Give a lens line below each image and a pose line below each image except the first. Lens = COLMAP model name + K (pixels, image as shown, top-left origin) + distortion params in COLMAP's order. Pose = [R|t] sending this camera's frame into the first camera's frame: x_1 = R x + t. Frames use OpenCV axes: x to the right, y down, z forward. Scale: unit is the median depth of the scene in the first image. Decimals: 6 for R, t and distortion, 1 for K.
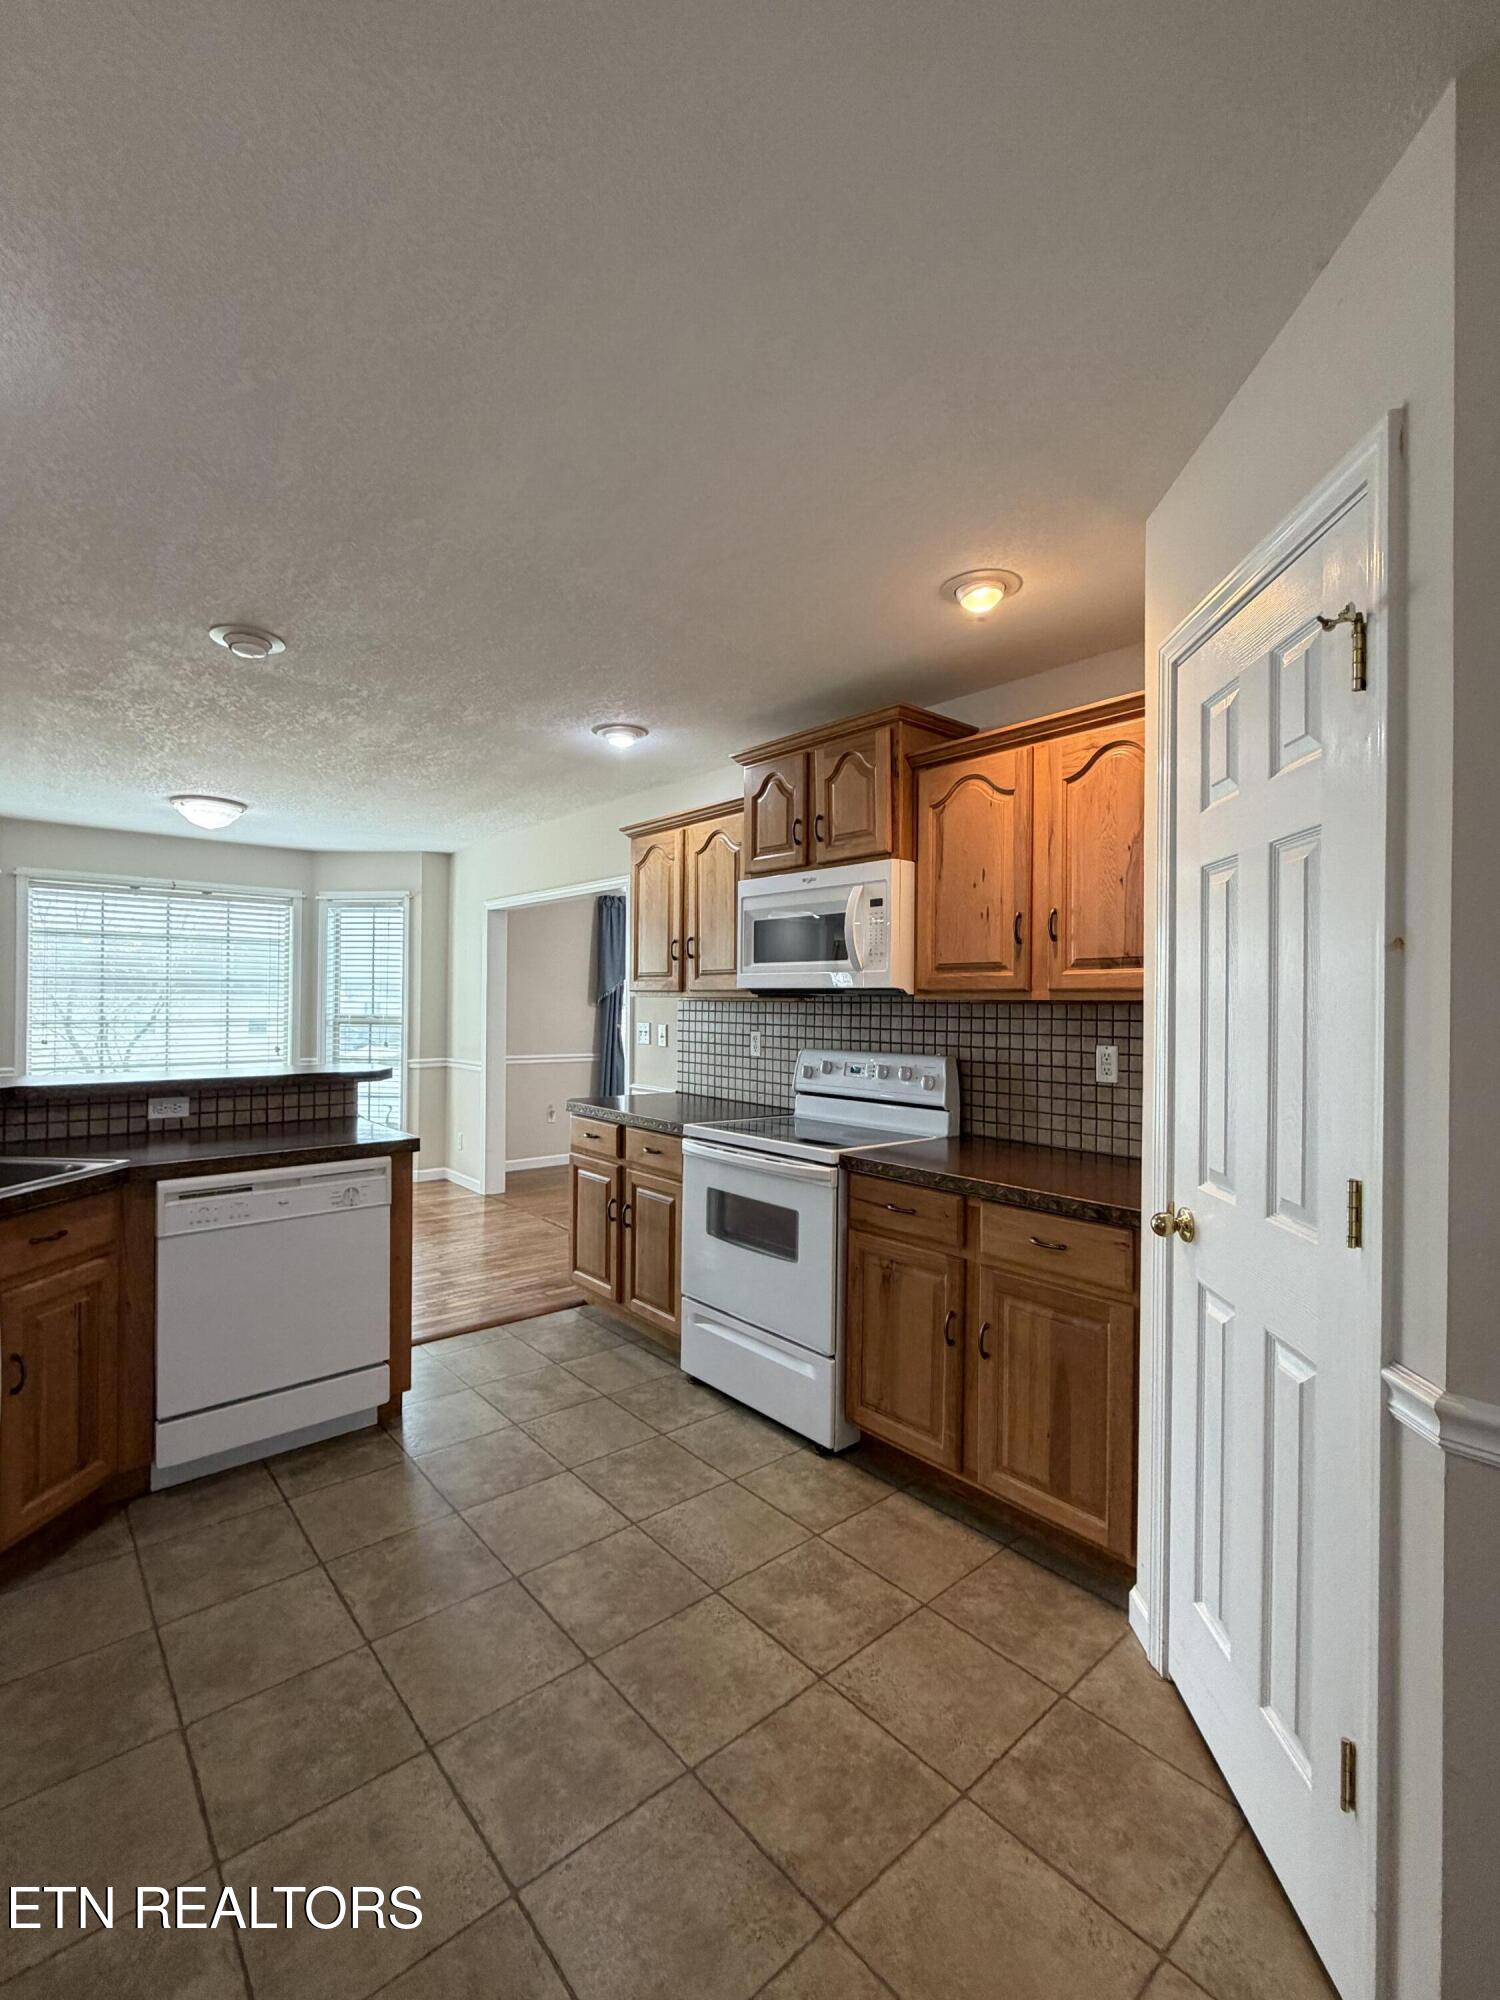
lens RADIAL K [[874.1, 0, 748.6], [0, 874.1, 999.9], [0, 0, 1]] dist [0.003529, -0.001937]
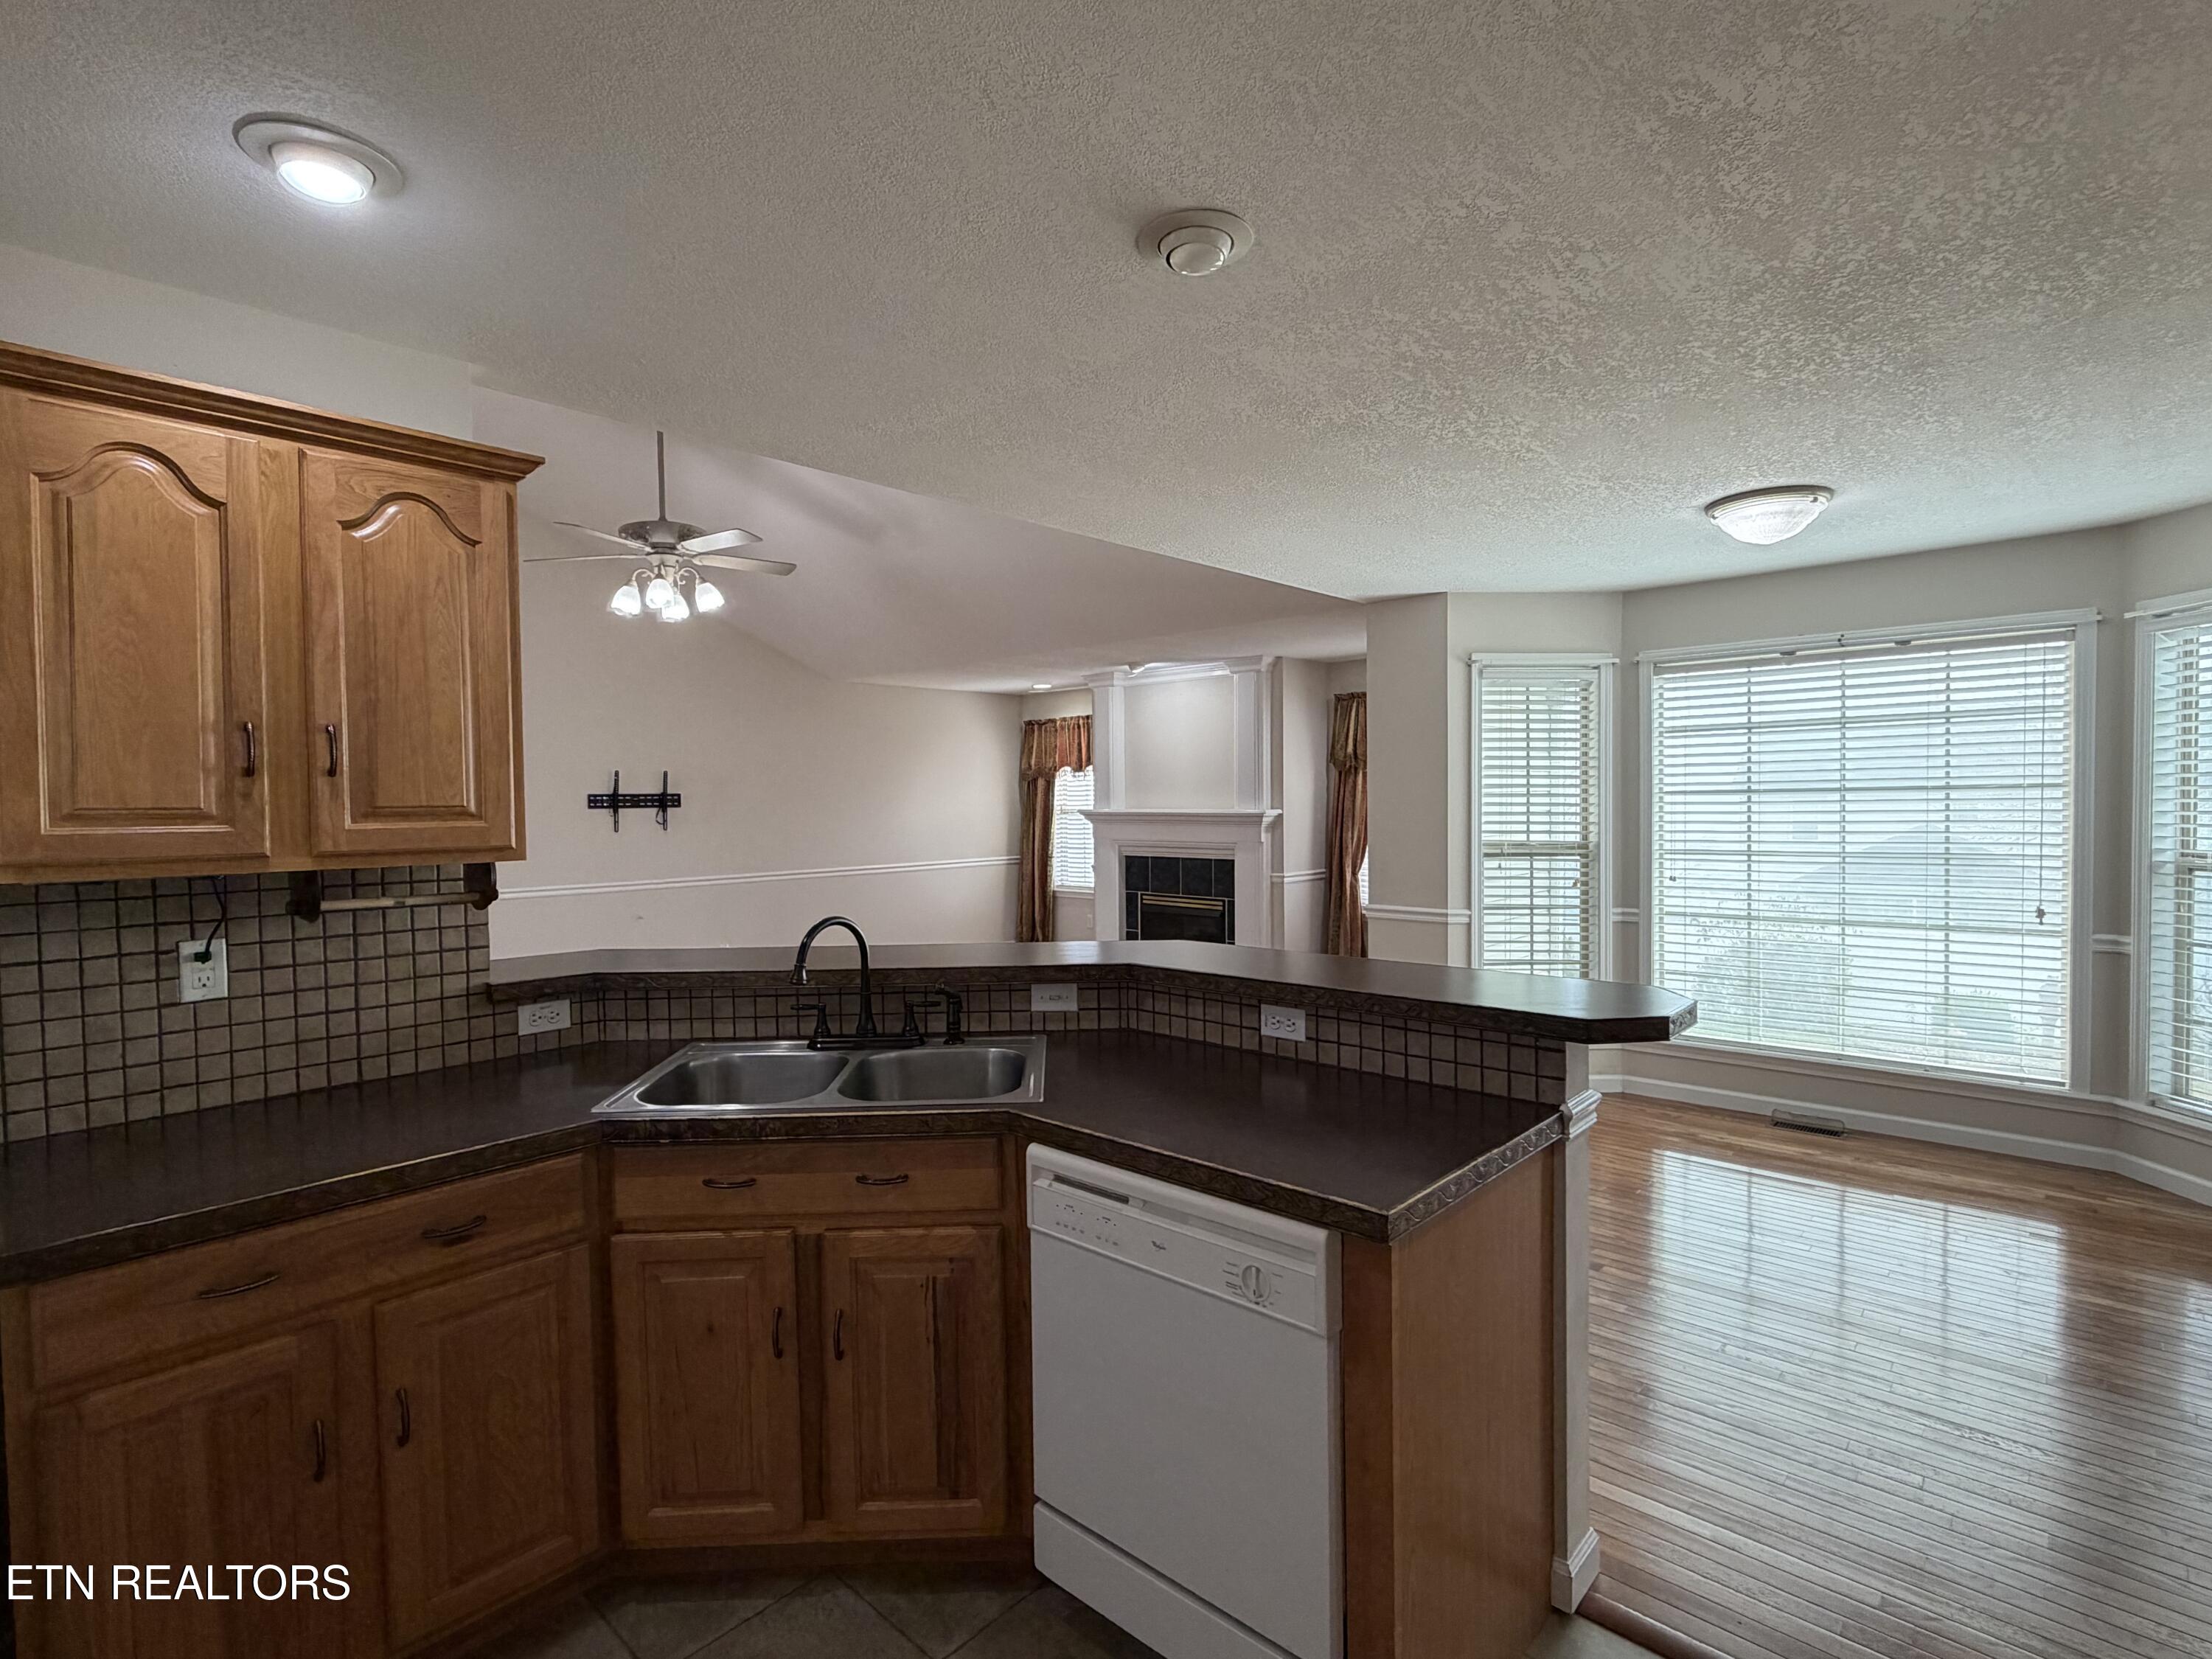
lens RADIAL K [[1071.7, 0, 1099.8], [0, 1071.7, 830.4], [0, 0, 1]] dist [-0.001476, 0.000000]
pose [[0.106871, 0.017850, -0.994113, 0.118411], [0.017400, 0.999652, 0.019820, -0.039524], [0.994121, -0.019416, 0.106524, 0.809104]]
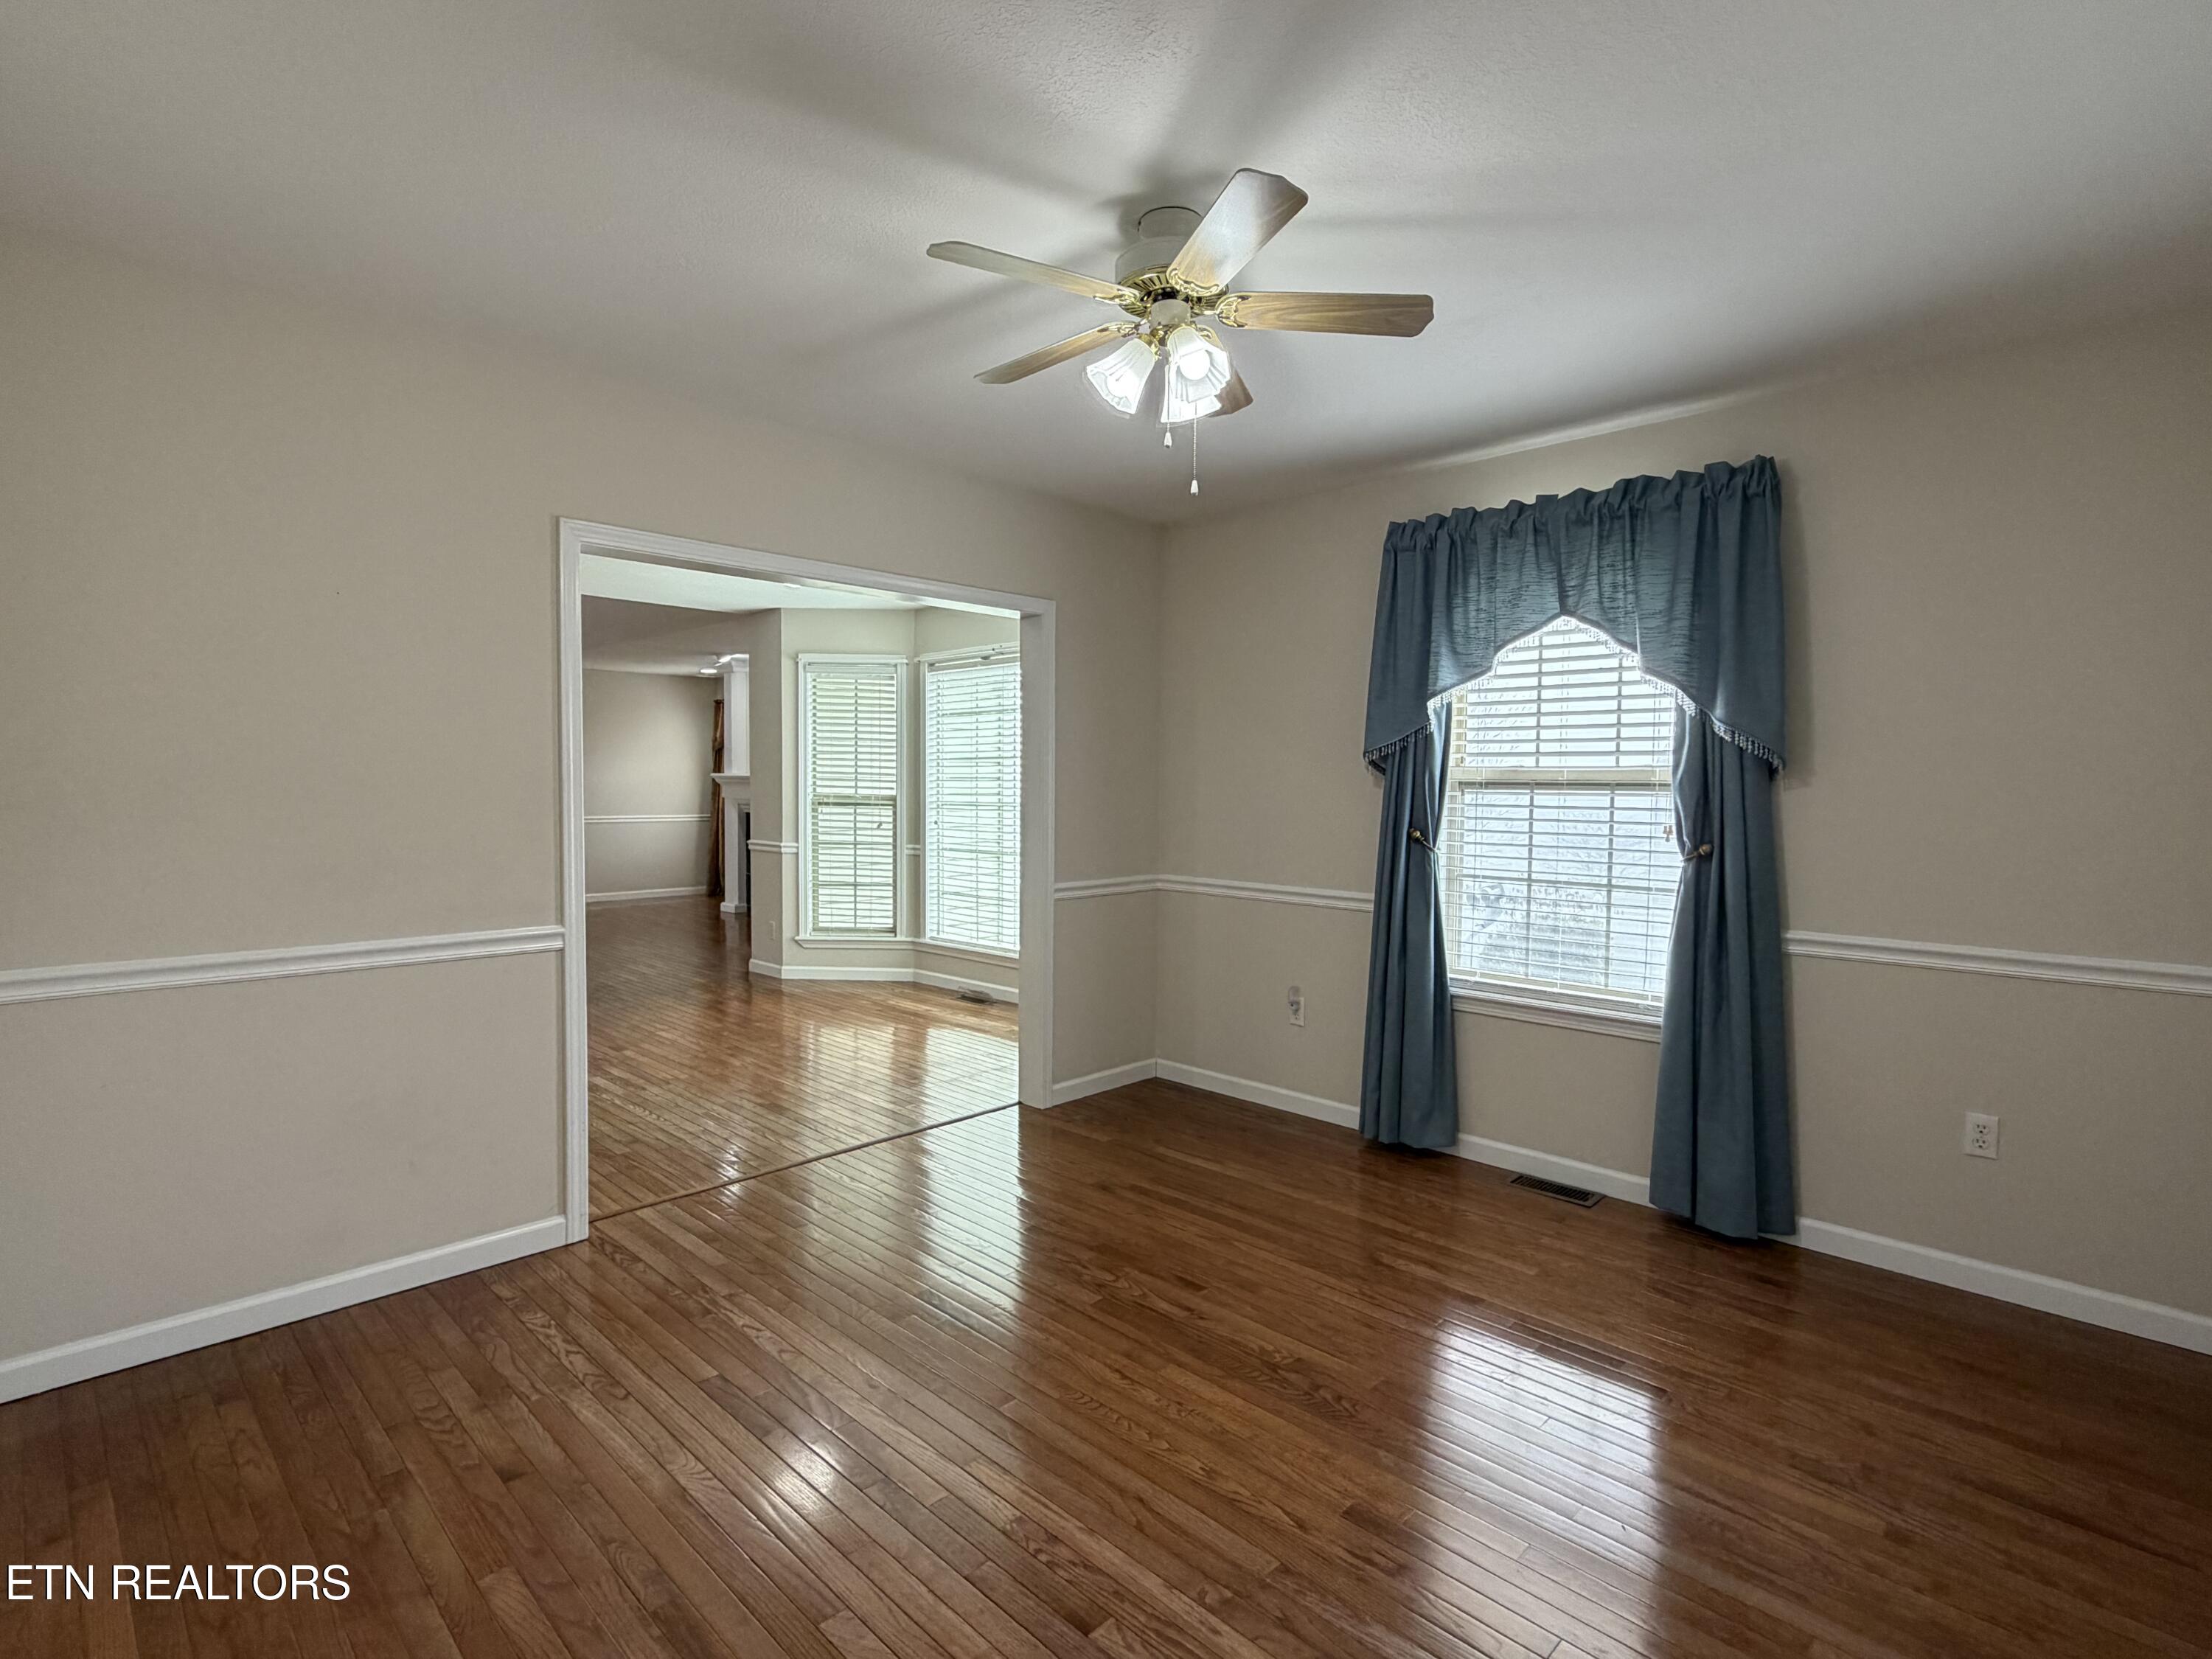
lens RADIAL K [[1071.7, 0, 1106.7], [0, 1071.7, 836.7], [0, 0, 1]] dist [-0.001476, 0.000000]
pose [[0.088508, 0.039110, -0.995307, 0.910490], [-0.006629, 0.999230, 0.038675, 0.029192], [0.996053, 0.003175, 0.088699, 2.140673]]
